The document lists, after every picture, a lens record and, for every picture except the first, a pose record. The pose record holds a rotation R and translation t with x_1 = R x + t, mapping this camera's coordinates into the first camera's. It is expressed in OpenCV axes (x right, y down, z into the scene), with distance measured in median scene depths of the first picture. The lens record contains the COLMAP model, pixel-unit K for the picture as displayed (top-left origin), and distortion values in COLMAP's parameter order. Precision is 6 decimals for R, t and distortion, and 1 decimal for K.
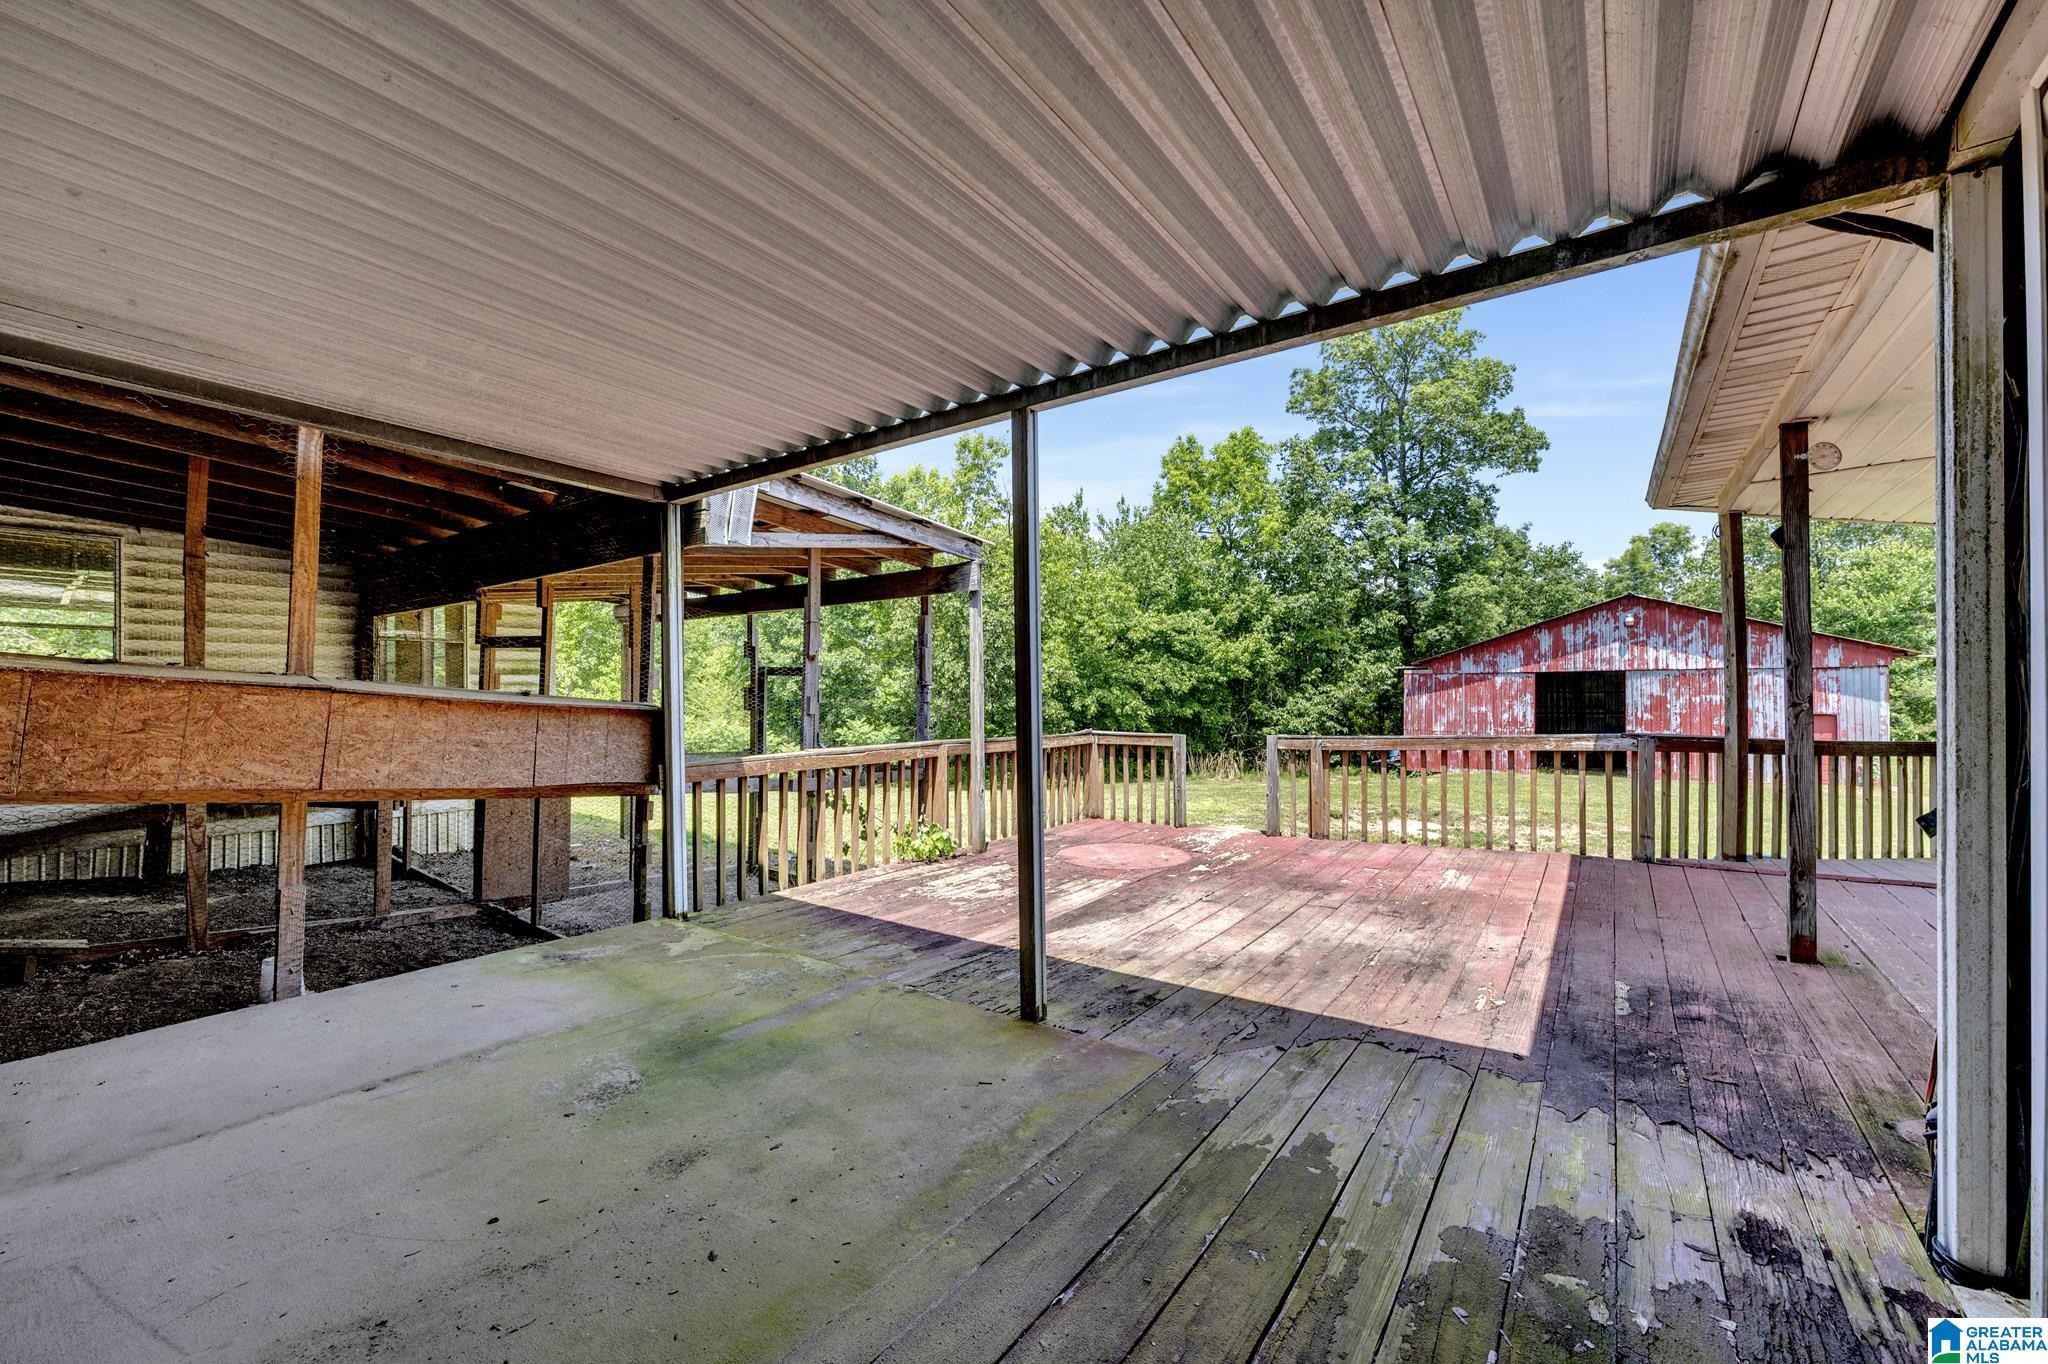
lens RADIAL K [[815.1, 0, 1028.5], [0, 815.1, 693.0], [0, 0, 1]] dist [-0.001060, -0.000384]
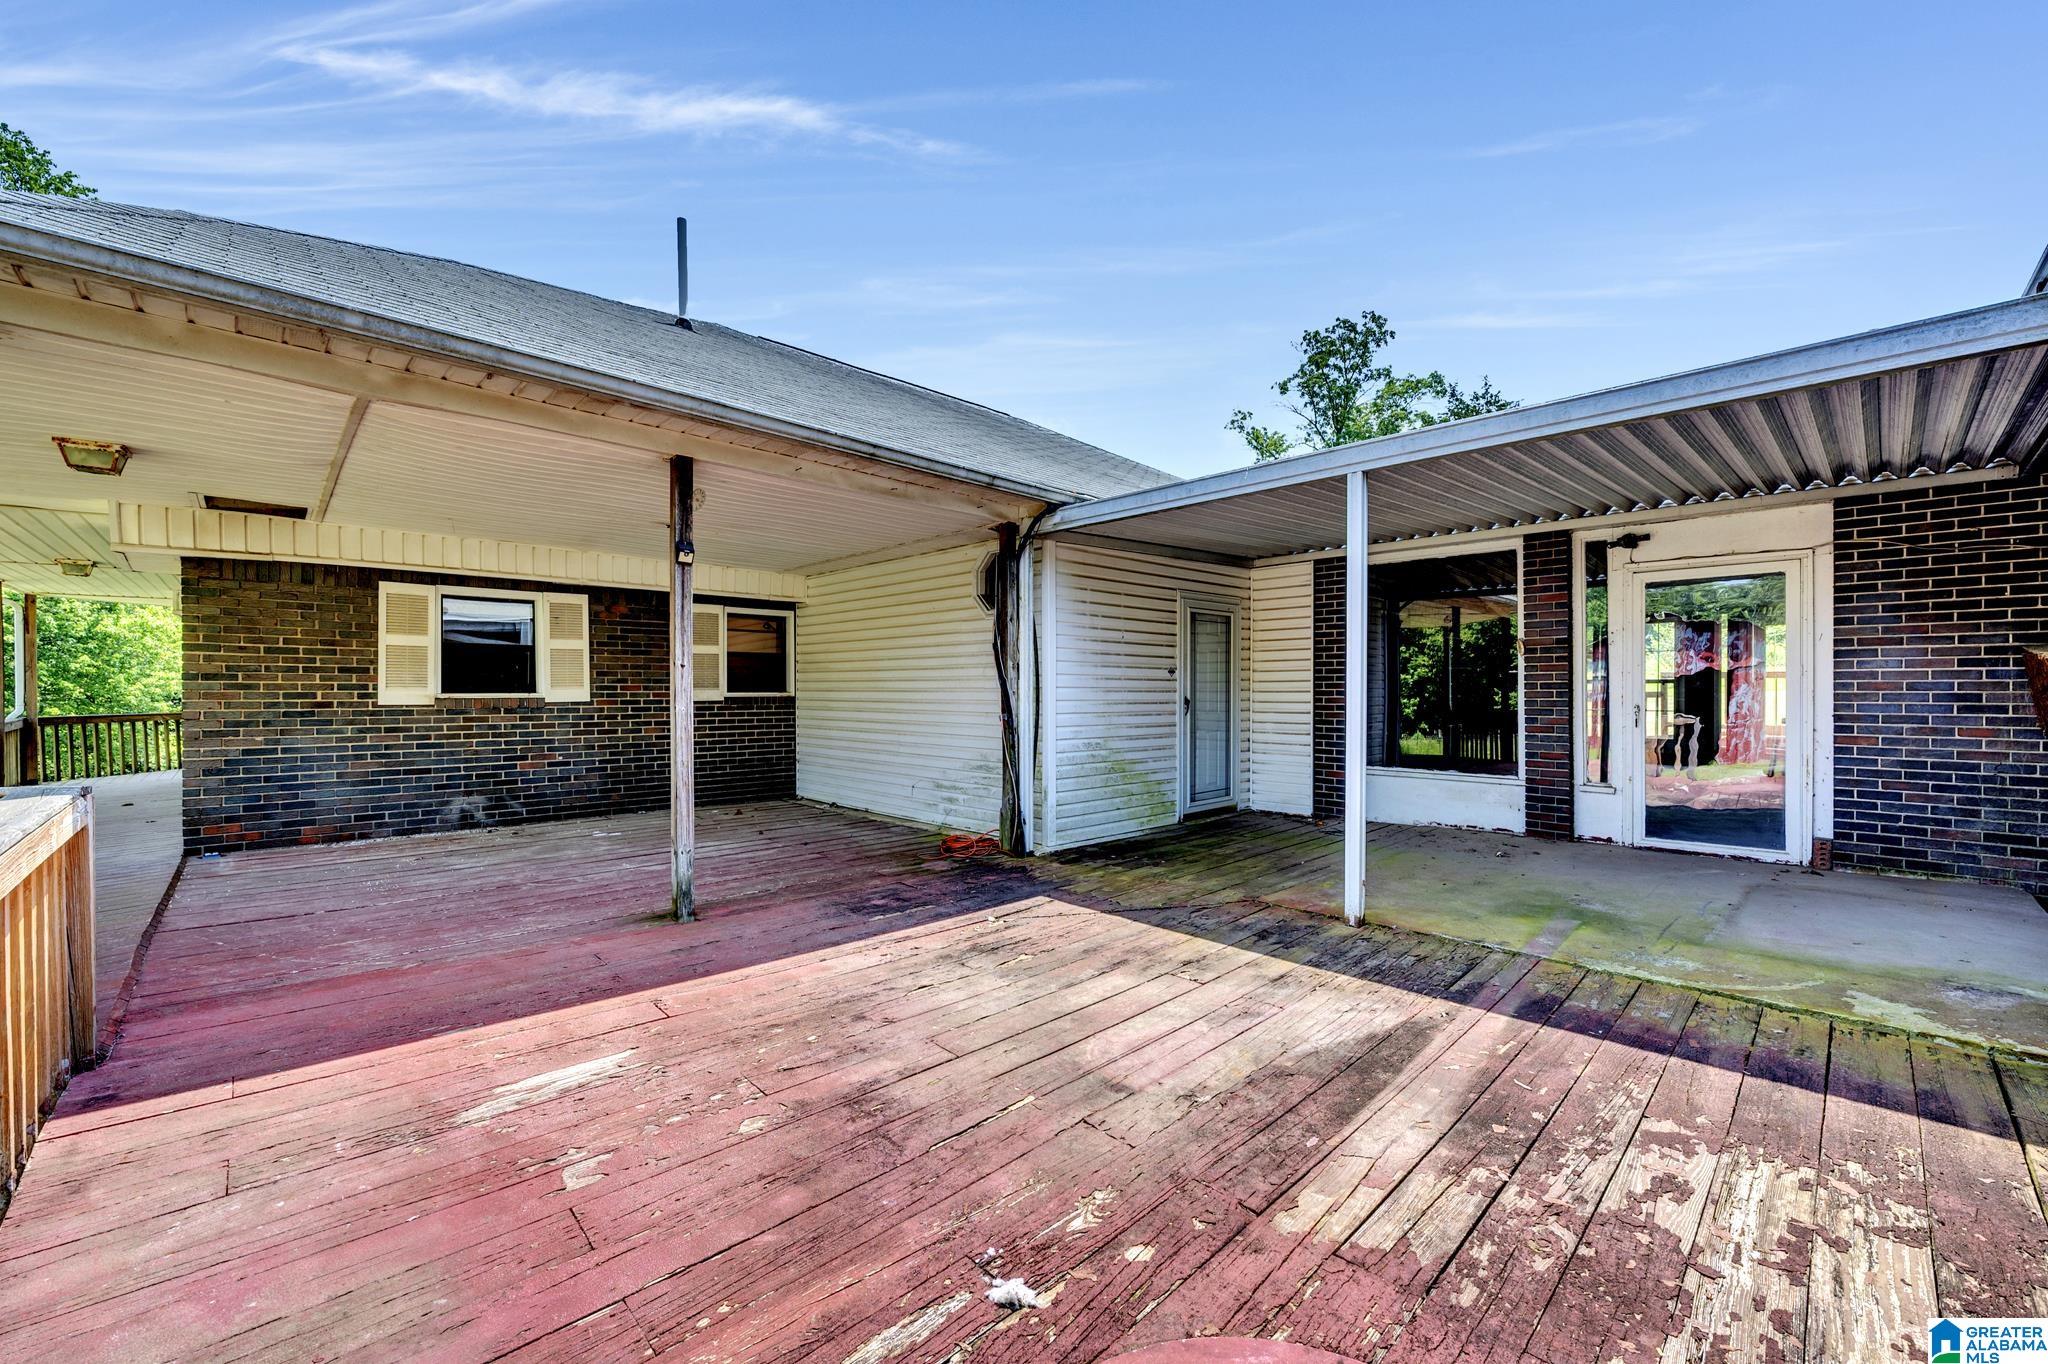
lens RADIAL K [[815.1, 0, 1028.5], [0, 815.1, 693.0], [0, 0, 1]] dist [-0.001060, -0.000384]
pose [[-0.983777, 0.009223, 0.179160, 0.250045], [0.009839, 0.999948, 0.002552, 0.007487], [-0.179127, 0.004273, -0.983817, 2.071911]]
